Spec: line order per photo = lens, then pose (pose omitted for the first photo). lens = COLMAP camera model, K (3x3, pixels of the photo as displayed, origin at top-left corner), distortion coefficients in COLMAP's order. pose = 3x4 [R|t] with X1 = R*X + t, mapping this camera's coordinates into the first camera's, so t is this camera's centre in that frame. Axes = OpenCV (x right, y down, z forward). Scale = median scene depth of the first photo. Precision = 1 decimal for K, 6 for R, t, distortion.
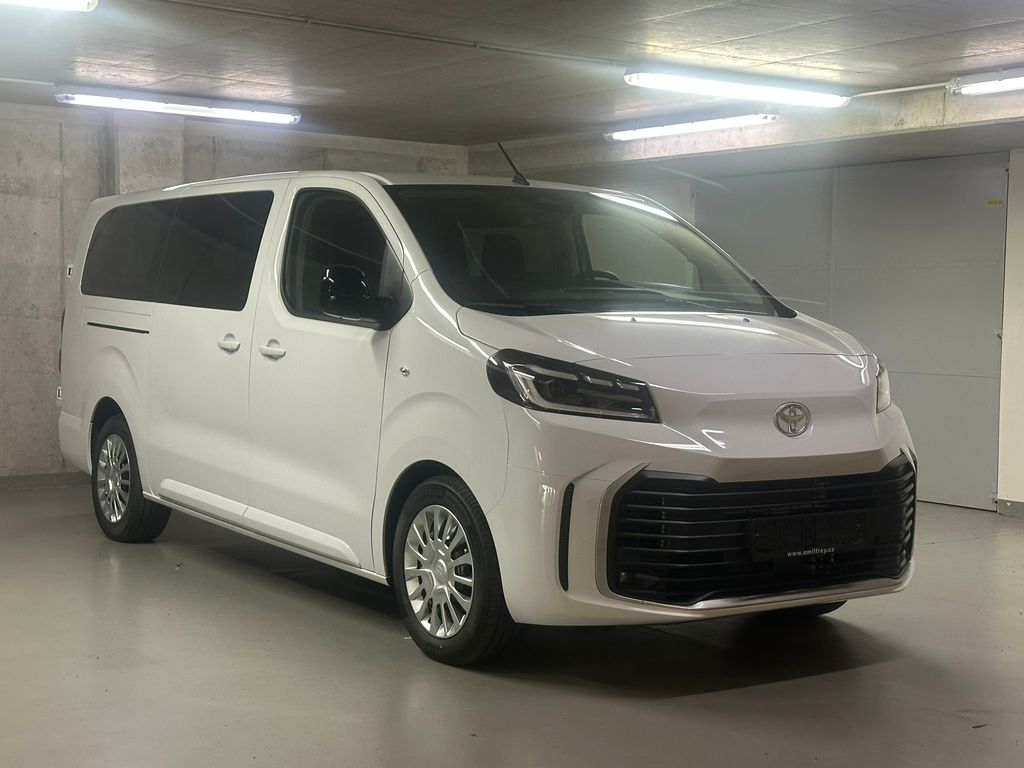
lens RADIAL K [[1604.2, 0, 512.0], [0, 1604.2, 384.0], [0, 0, 1]] dist [0.109571, 0.117668]
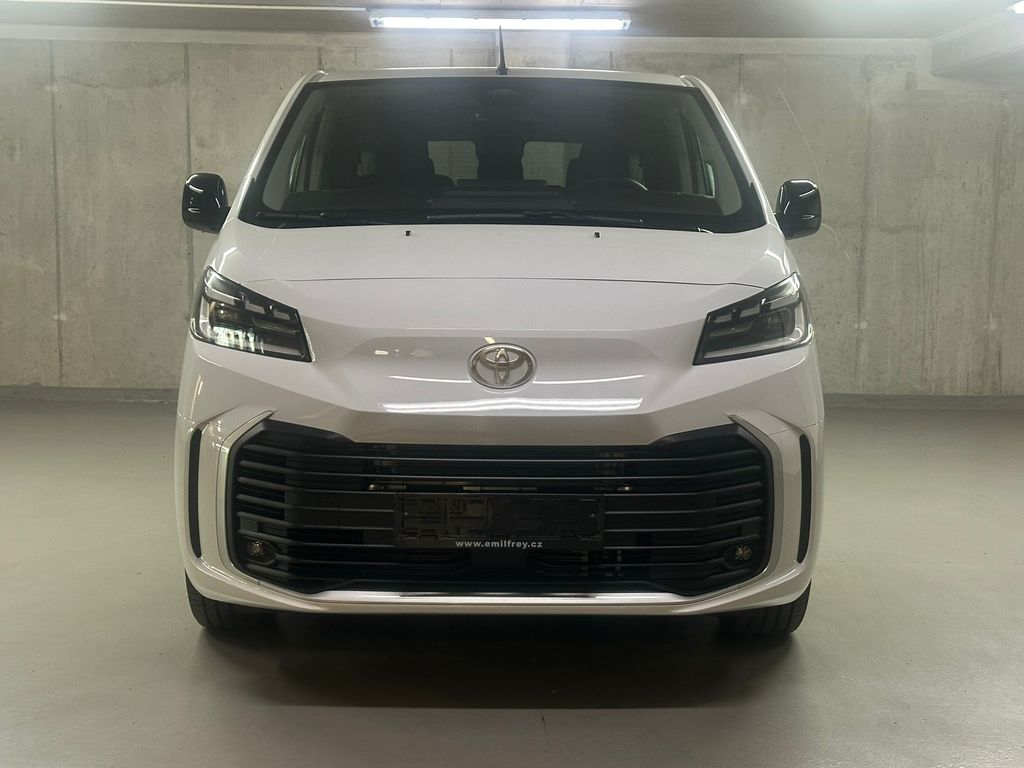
lens RADIAL K [[1488.7, 0, 512.0], [0, 1488.7, 384.0], [0, 0, 1]] dist [0.147661, -0.015441]
pose [[0.815538, 0.056263, -0.575962, 0.353922], [-0.027494, 0.997906, 0.058550, -0.006145], [0.578050, -0.031915, 0.815377, 0.269838]]
